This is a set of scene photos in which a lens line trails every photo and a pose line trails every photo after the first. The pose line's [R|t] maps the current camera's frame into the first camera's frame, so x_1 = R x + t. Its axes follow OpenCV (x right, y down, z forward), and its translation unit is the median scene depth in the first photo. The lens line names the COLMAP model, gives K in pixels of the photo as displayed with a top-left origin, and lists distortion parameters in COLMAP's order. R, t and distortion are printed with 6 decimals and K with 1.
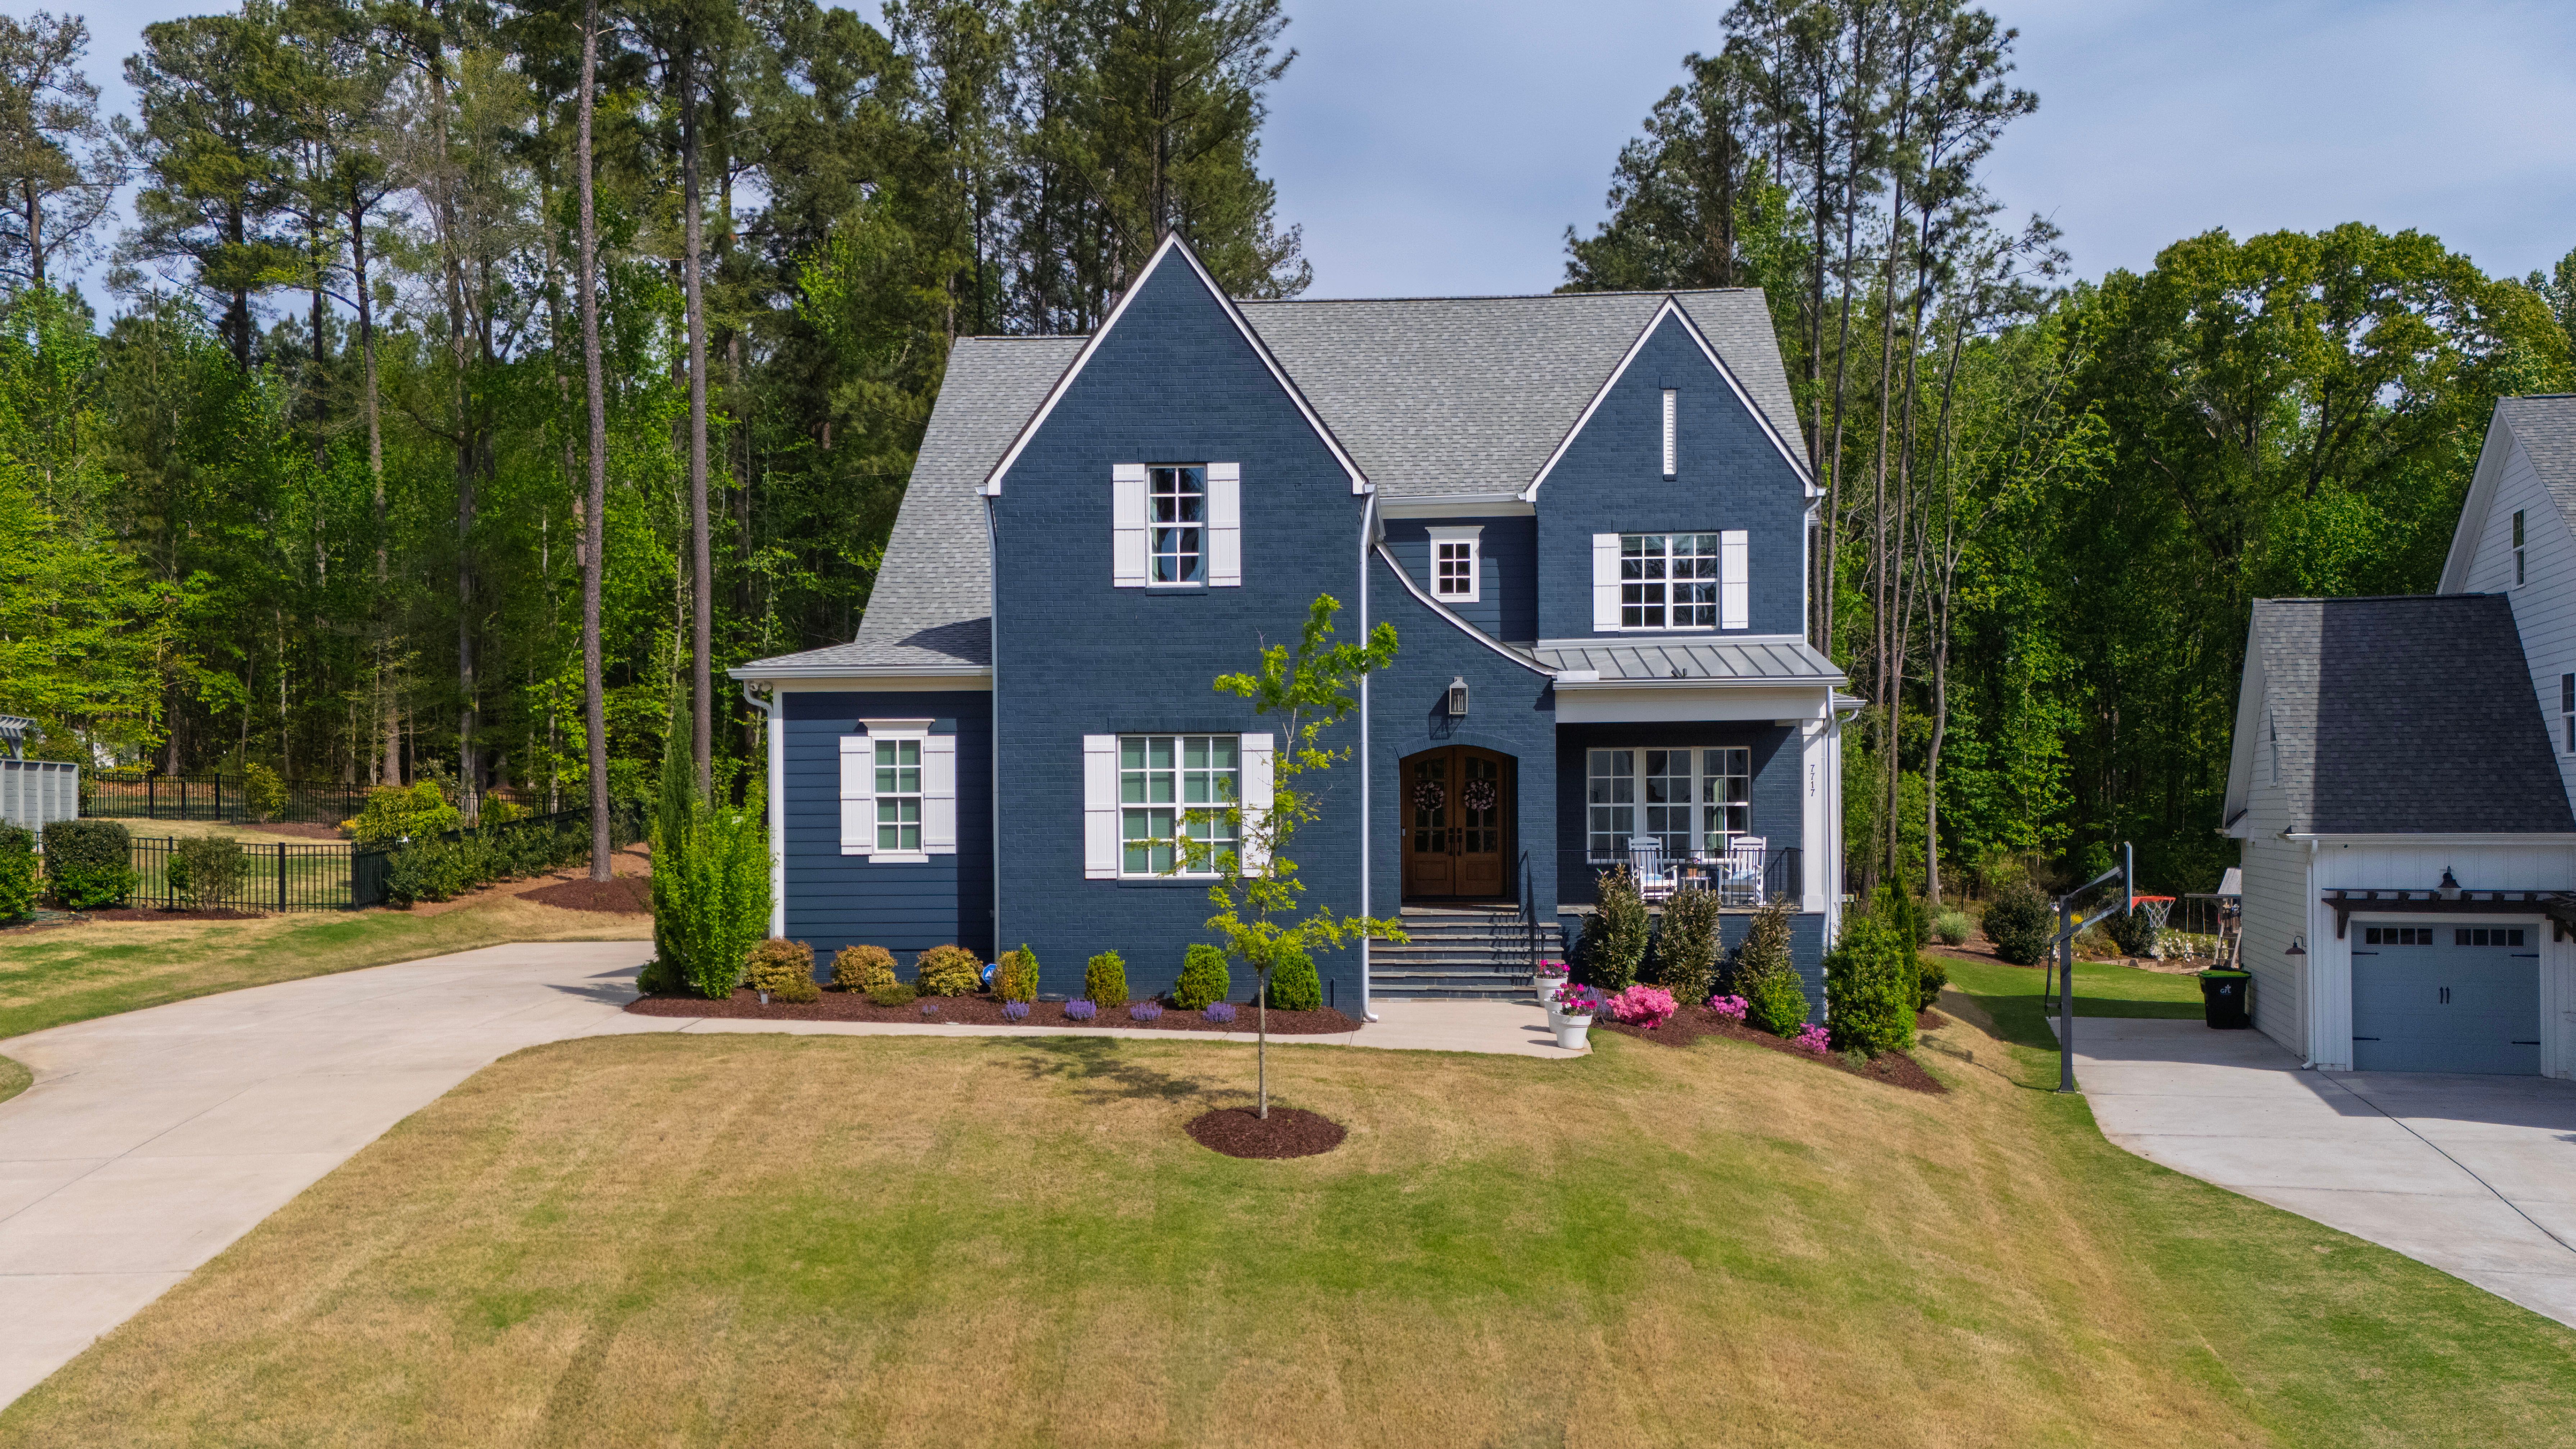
lens RADIAL K [[1995.9, 0, 1275.9], [0, 1995.9, 802.3], [0, 0, 1]] dist [0.087500, -0.082835]
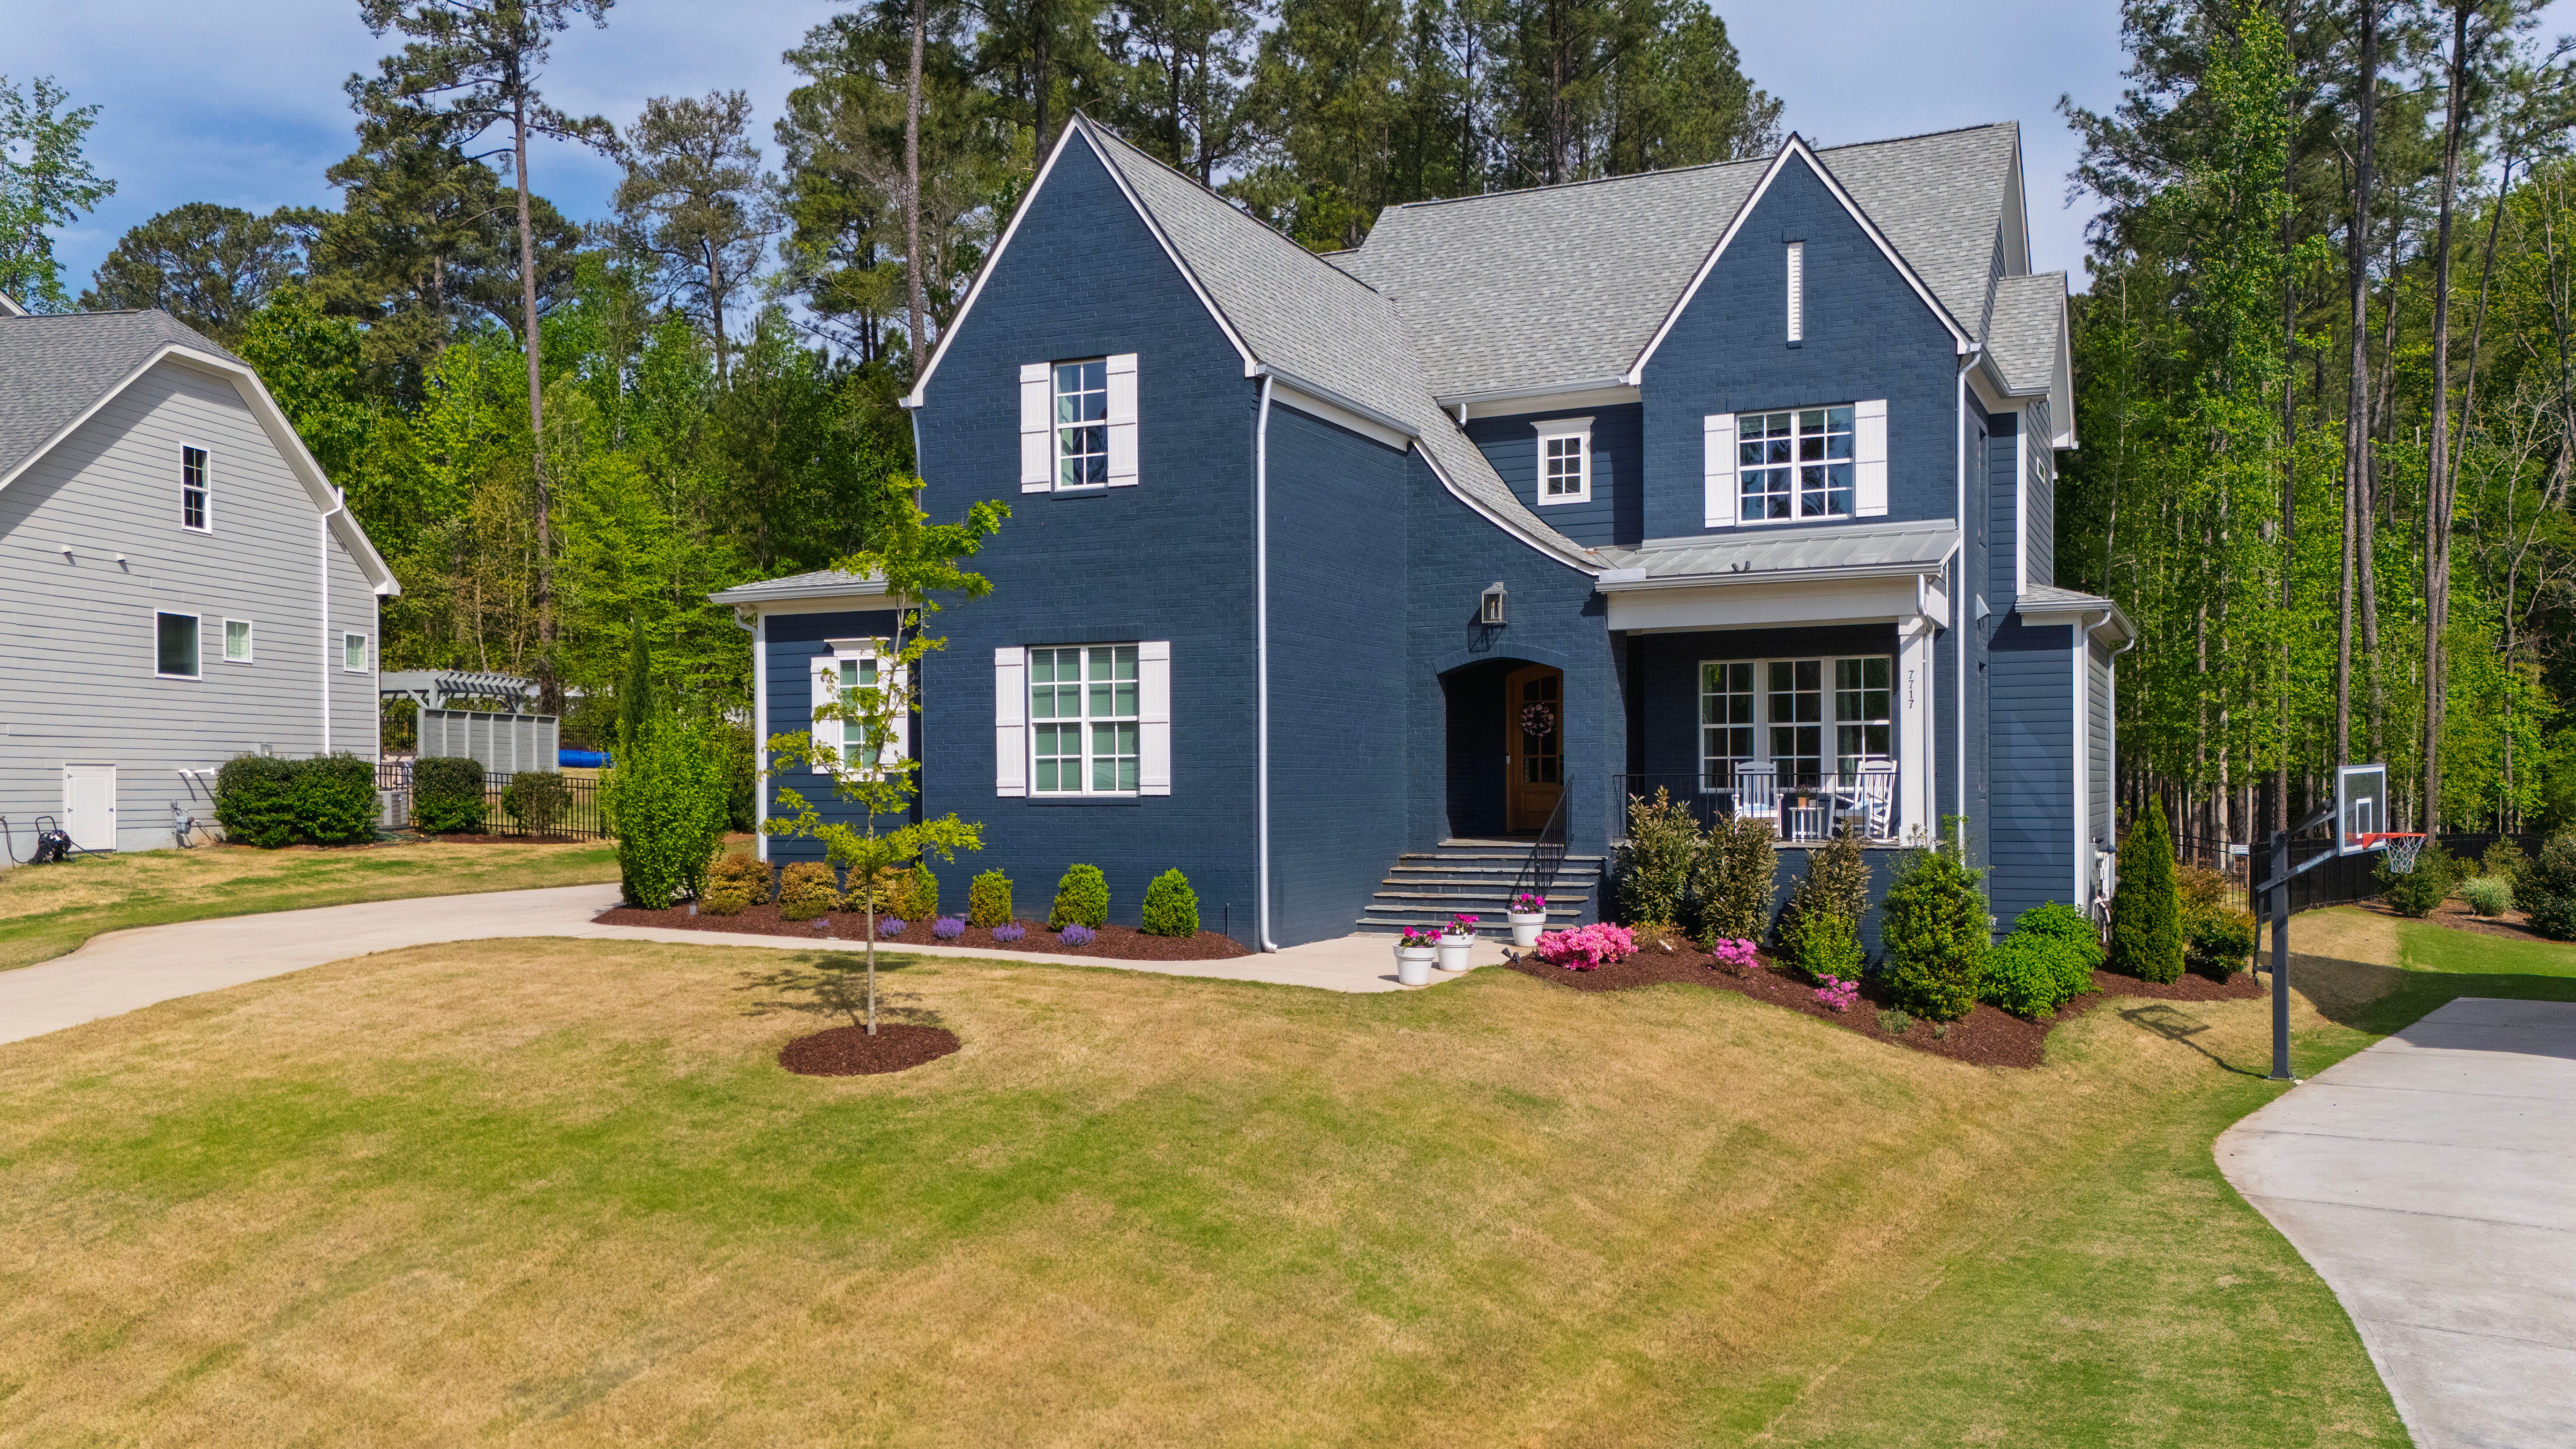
lens RADIAL K [[1964.9, 0, 1261.6], [0, 1964.9, 773.4], [0, 0, 1]] dist [0.080028, -0.077094]
pose [[0.931560, -0.002790, -0.363577, 0.358156], [0.002790, 0.999996, -0.000526, 0.027174], [0.363577, -0.000525, 0.931564, 0.152777]]
